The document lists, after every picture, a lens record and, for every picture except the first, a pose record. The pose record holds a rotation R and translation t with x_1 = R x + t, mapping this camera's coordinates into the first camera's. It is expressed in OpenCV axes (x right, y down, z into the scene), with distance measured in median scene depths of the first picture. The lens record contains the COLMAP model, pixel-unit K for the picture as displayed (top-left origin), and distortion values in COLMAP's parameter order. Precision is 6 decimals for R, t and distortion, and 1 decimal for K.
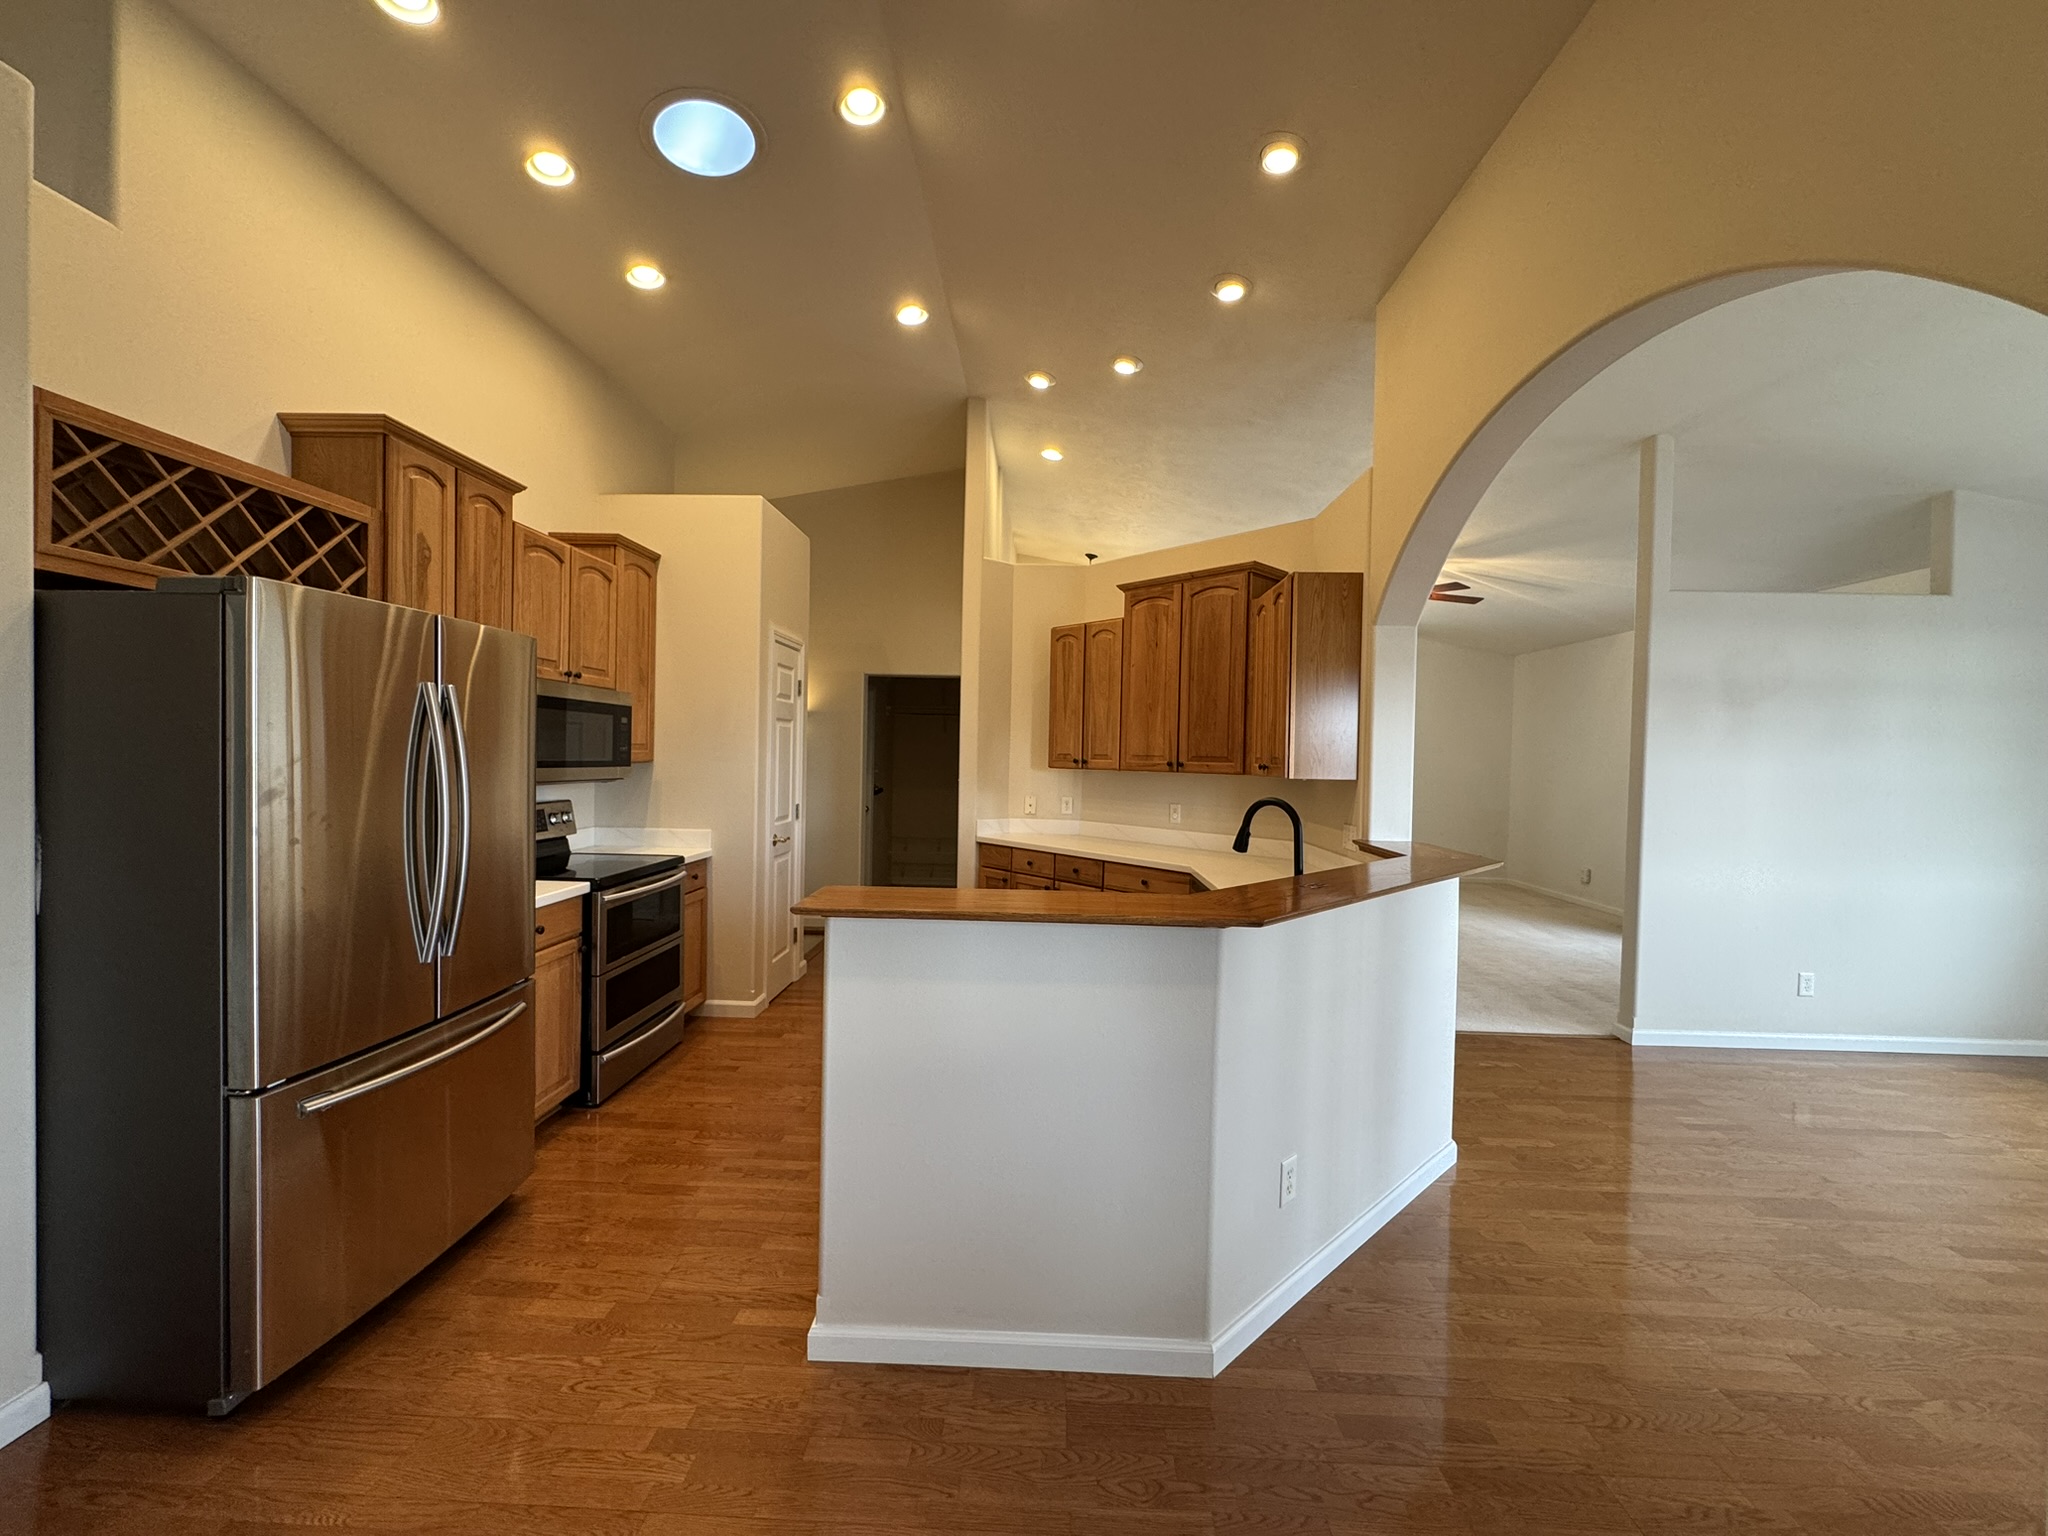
lens RADIAL K [[815.9, 0, 1026.7], [0, 815.9, 769.2], [0, 0, 1]] dist [-0.002730, 0.000398]
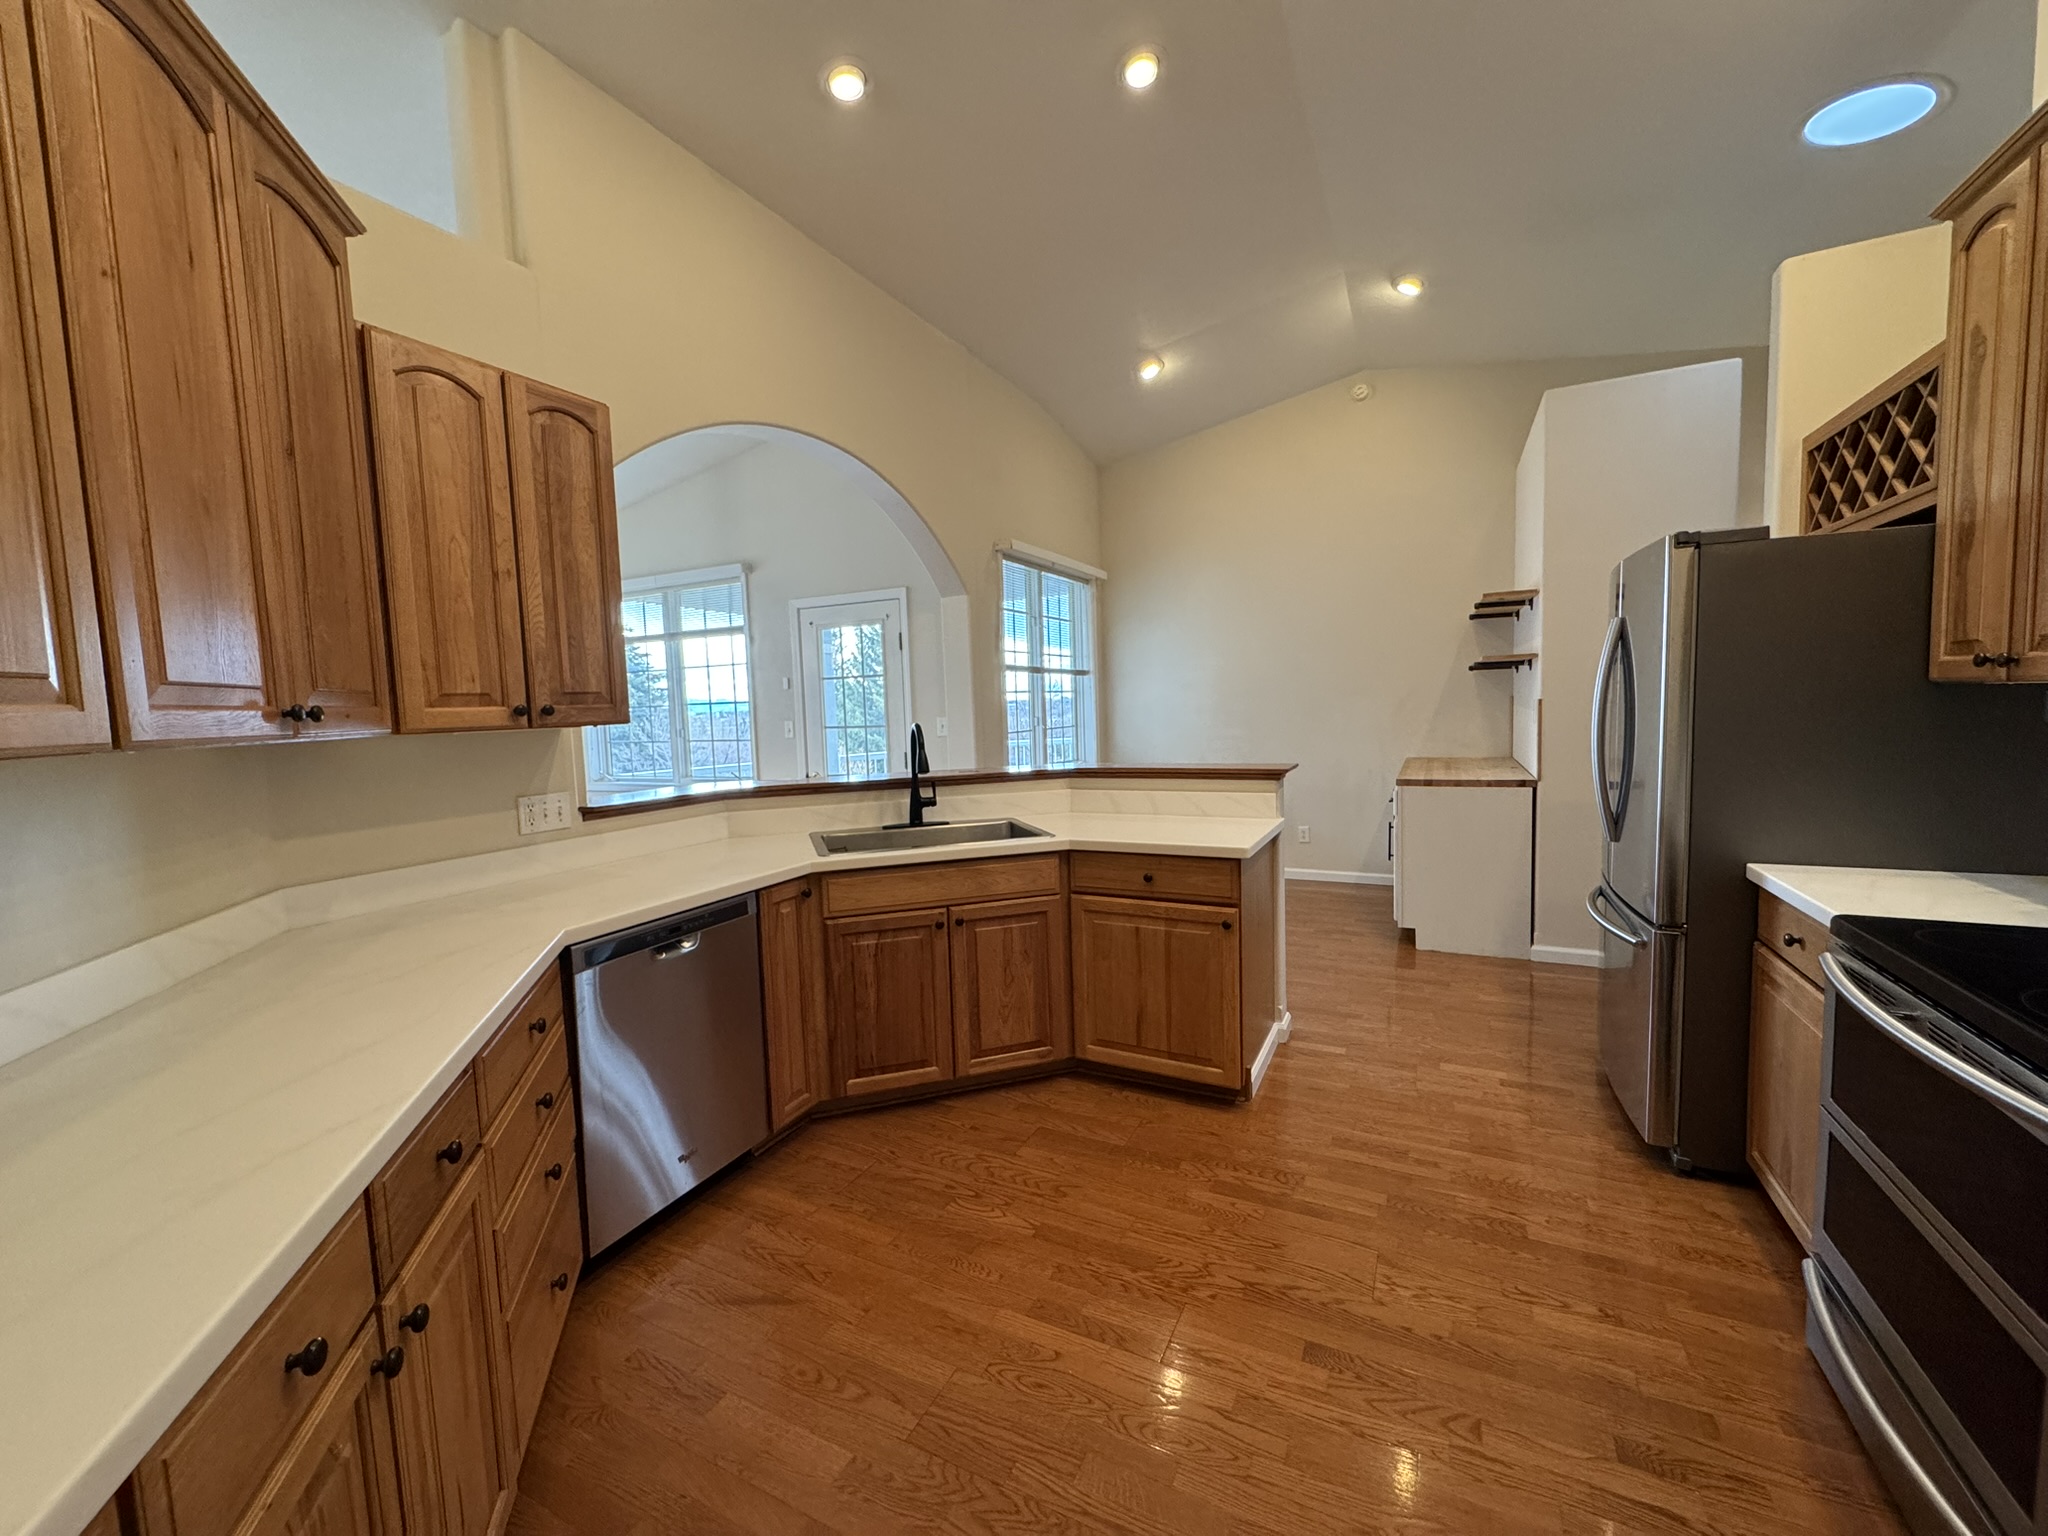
lens RADIAL K [[815.9, 0, 1026.7], [0, 815.9, 769.2], [0, 0, 1]] dist [-0.002730, 0.000398]
pose [[-0.907261, -0.024557, 0.419851, -0.218937], [0.022822, 0.993948, 0.107452, -0.015145], [-0.419948, 0.107069, -0.901210, 1.268478]]
